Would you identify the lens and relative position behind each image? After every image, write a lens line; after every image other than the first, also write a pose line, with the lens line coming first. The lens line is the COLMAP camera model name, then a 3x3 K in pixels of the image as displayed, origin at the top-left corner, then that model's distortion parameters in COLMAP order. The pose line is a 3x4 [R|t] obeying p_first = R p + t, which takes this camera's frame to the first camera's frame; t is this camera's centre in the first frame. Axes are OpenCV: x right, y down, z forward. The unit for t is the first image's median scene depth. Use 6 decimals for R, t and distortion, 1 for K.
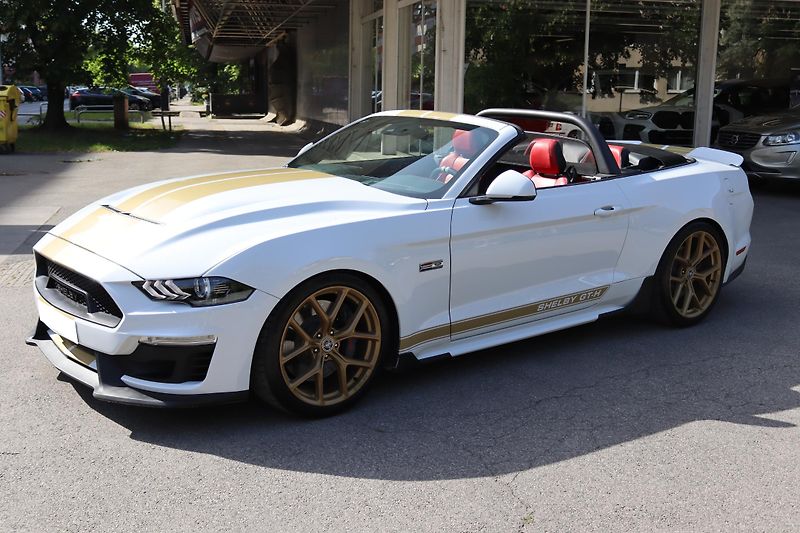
lens RADIAL K [[955.9, 0, 400.0], [0, 955.9, 266.5], [0, 0, 1]] dist [-0.052090, -0.004650]
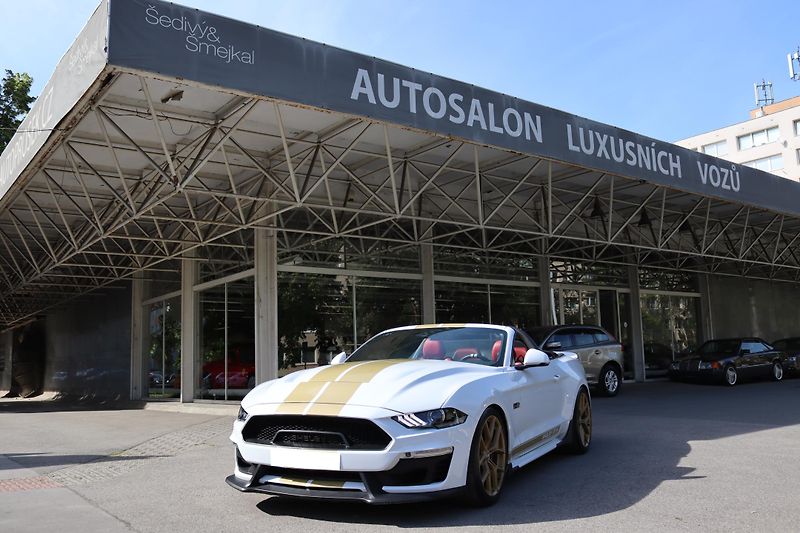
lens RADIAL K [[754.5, 0, 412.9], [0, 754.5, 266.5], [0, 0, 1]] dist [-0.083022, -0.005515]
pose [[0.890503, 0.018881, 0.454586, -0.720263], [0.127861, 0.948488, -0.289867, 0.125268], [-0.436642, 0.316251, 0.842217, -0.051564]]
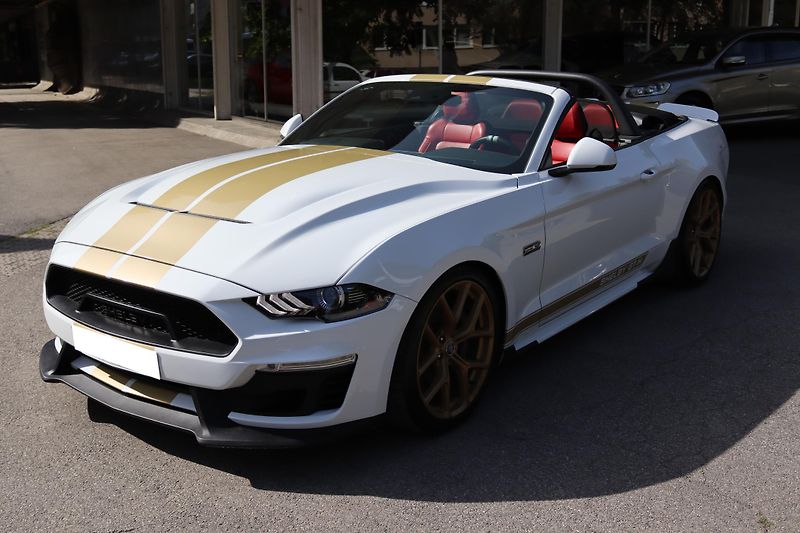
lens RADIAL K [[938.4, 0, 400.0], [0, 938.4, 266.5], [0, 0, 1]] dist [-0.033317, -0.003584]
pose [[0.964539, -0.079350, 0.251730, -0.324499], [0.067979, 0.996248, 0.053563, -0.041005], [-0.255036, -0.034551, 0.966314, 0.181507]]
